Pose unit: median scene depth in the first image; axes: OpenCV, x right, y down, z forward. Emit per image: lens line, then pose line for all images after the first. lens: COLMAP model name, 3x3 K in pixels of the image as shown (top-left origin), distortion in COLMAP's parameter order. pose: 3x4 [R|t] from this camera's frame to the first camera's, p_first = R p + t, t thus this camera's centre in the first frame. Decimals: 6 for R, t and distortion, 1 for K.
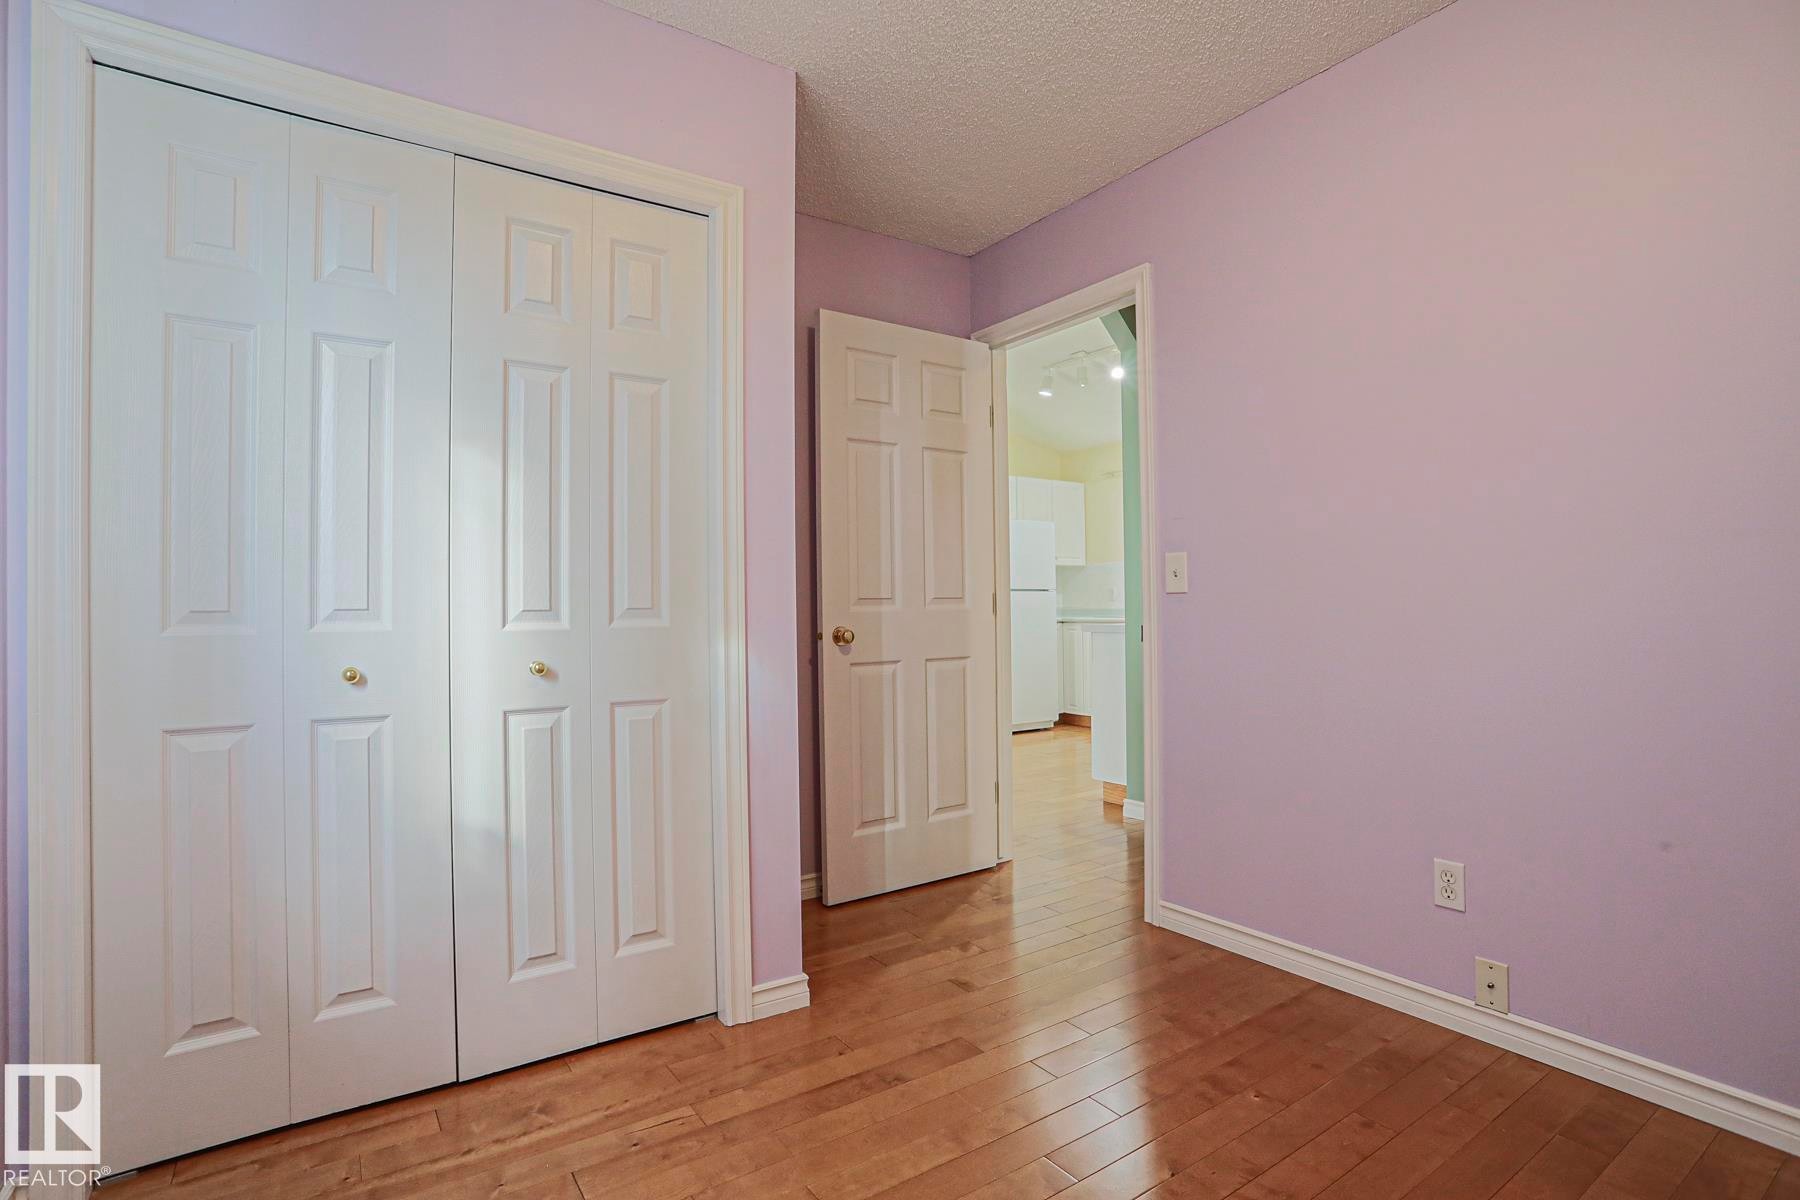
lens RADIAL K [[873.0, 0, 894.2], [0, 873.0, 599.2], [0, 0, 1]] dist [-0.080689, 0.037267]
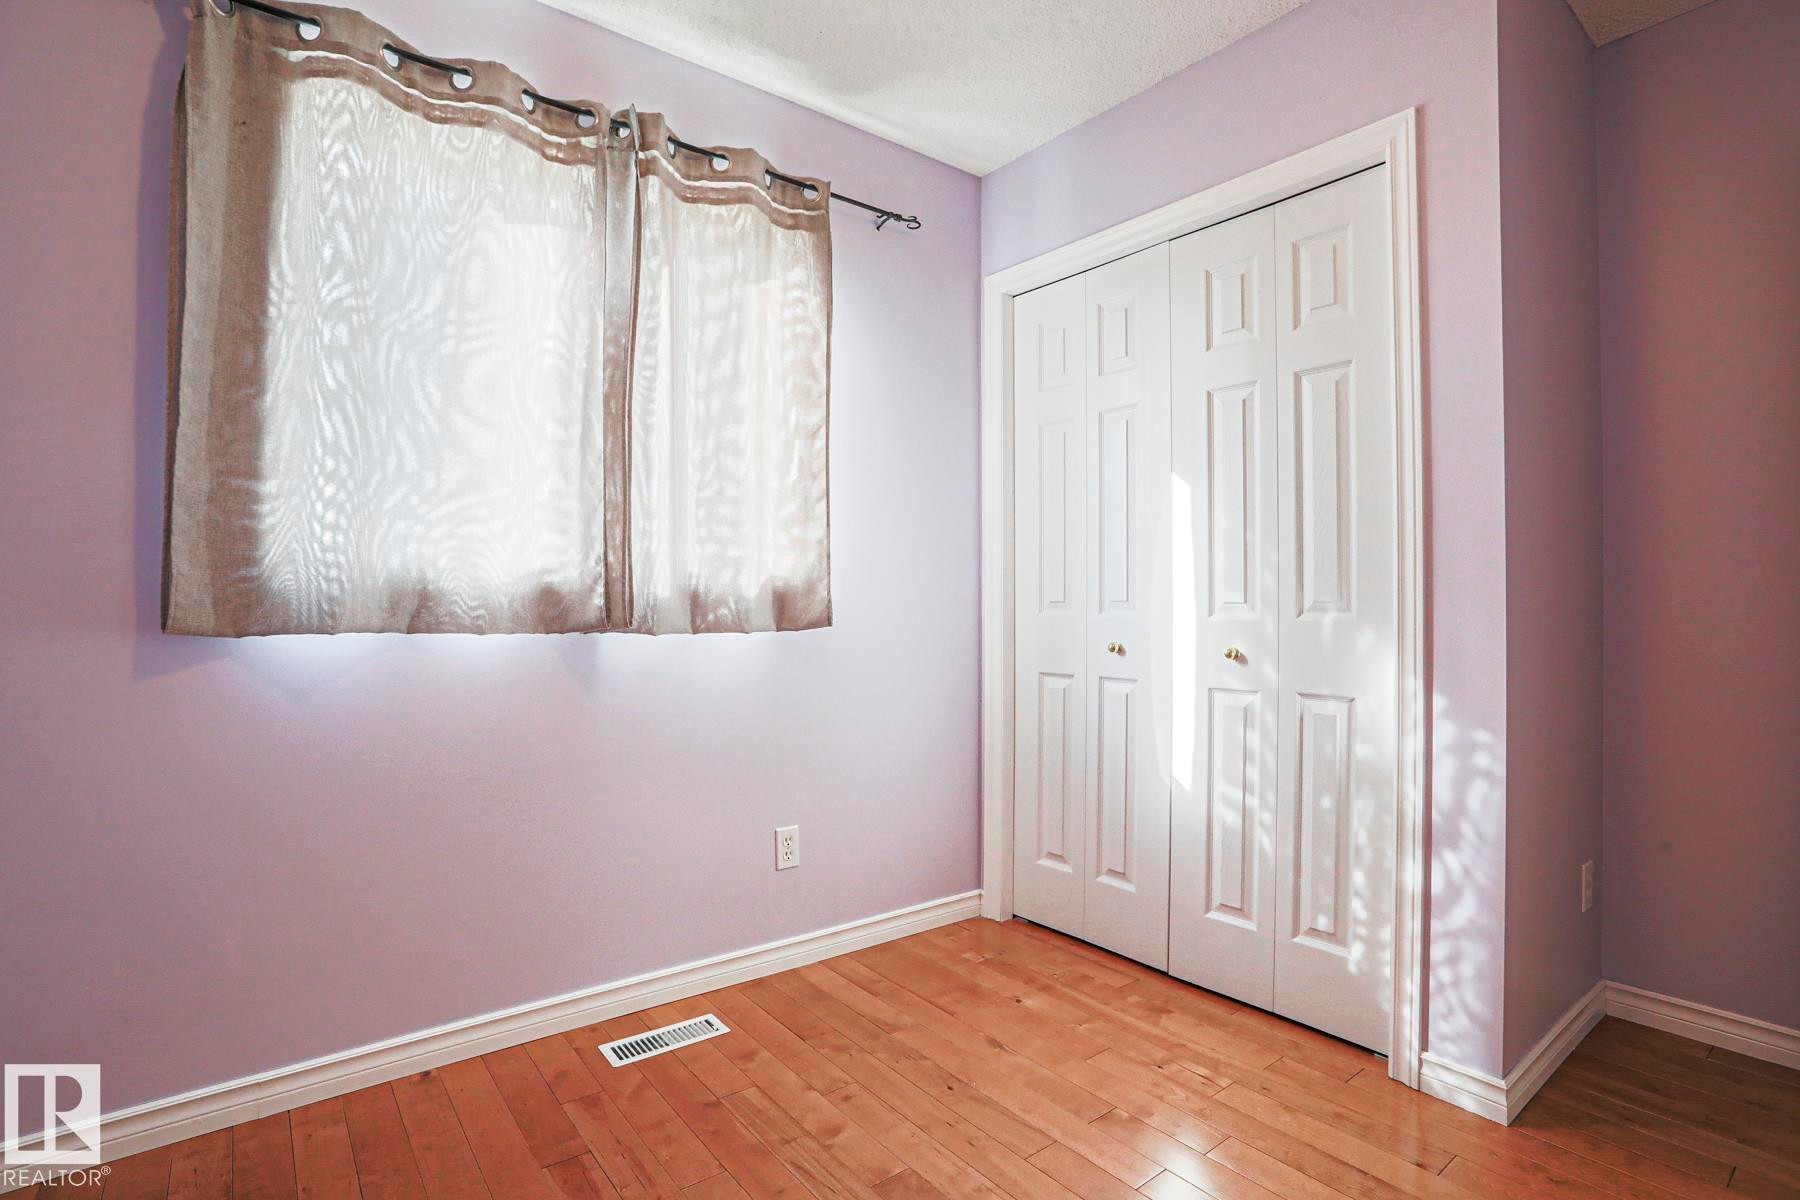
lens RADIAL K [[873.0, 0, 894.2], [0, 873.0, 599.2], [0, 0, 1]] dist [-0.080689, 0.037267]
pose [[0.064452, 0.008752, -0.997882, 0.740240], [0.012138, 0.999881, 0.009554, -0.009465], [0.997847, -0.012728, 0.064338, 0.512812]]
